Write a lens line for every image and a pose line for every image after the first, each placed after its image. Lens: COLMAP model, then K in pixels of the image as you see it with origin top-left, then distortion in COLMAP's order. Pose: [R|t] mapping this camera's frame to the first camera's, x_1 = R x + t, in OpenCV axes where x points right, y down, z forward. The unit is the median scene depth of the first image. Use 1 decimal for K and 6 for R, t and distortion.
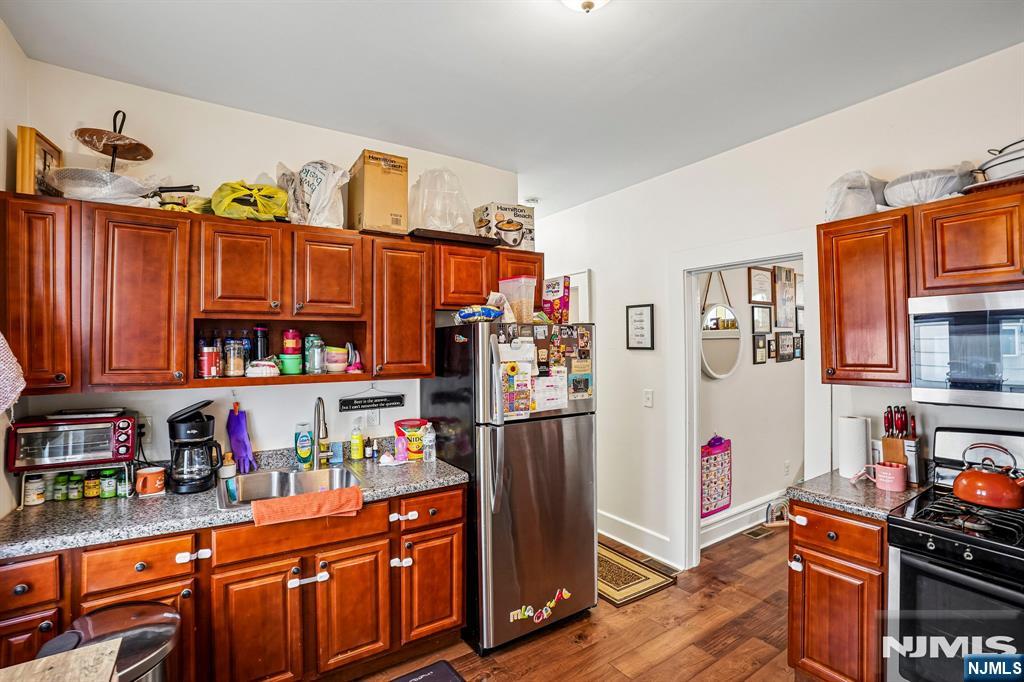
lens RADIAL K [[476.5, 0, 513.9], [0, 476.5, 338.2], [0, 0, 1]] dist [-0.085221, 0.035821]
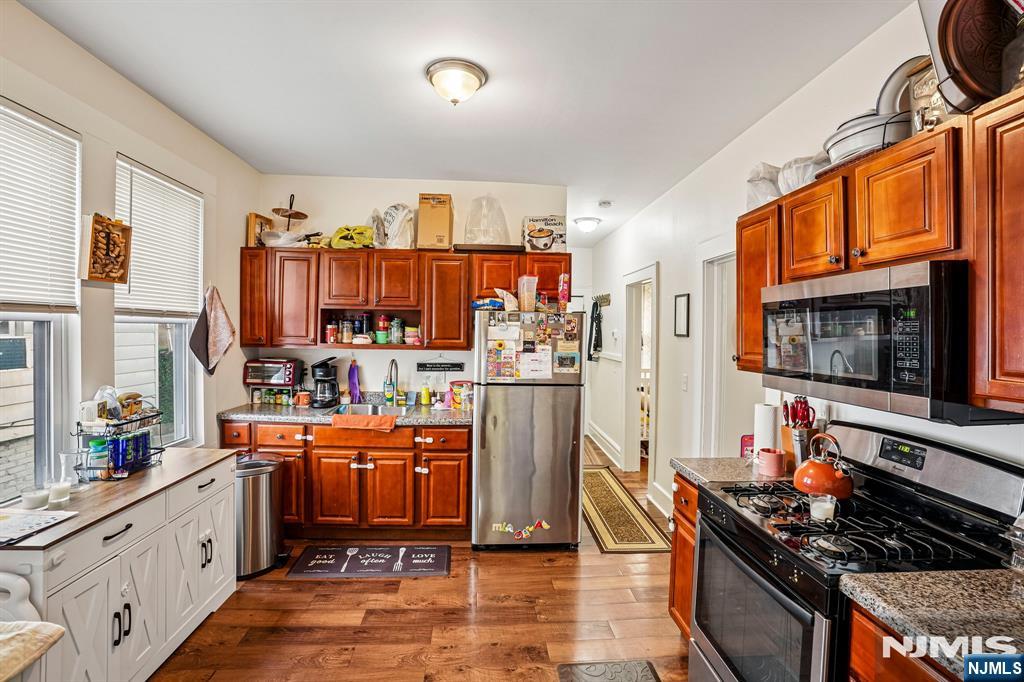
lens RADIAL K [[476.5, 0, 513.9], [0, 476.5, 338.2], [0, 0, 1]] dist [-0.085221, 0.035821]
pose [[0.867917, 0.029293, -0.495844, 0.733669], [-0.016594, 0.999412, 0.029997, 0.003387], [0.496432, -0.017807, 0.867893, -0.163445]]
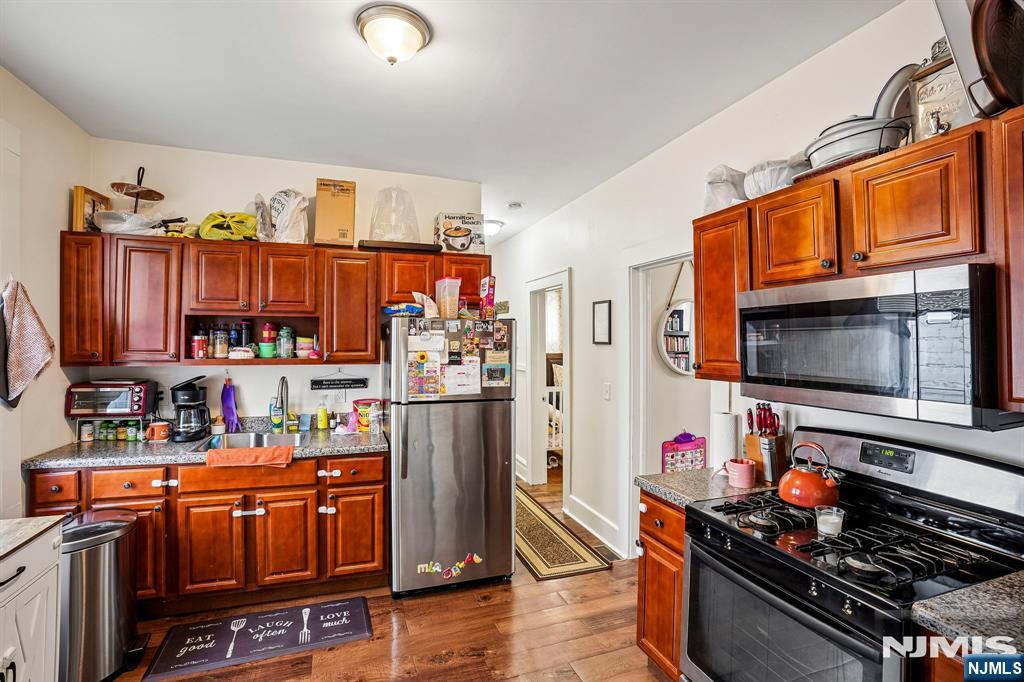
lens RADIAL K [[476.5, 0, 513.9], [0, 476.5, 338.2], [0, 0, 1]] dist [-0.085221, 0.035821]
pose [[0.971447, 0.010546, -0.237020, 0.514818], [-0.008828, 0.999927, 0.008307, 0.005980], [0.237091, -0.005978, 0.971469, -0.086398]]
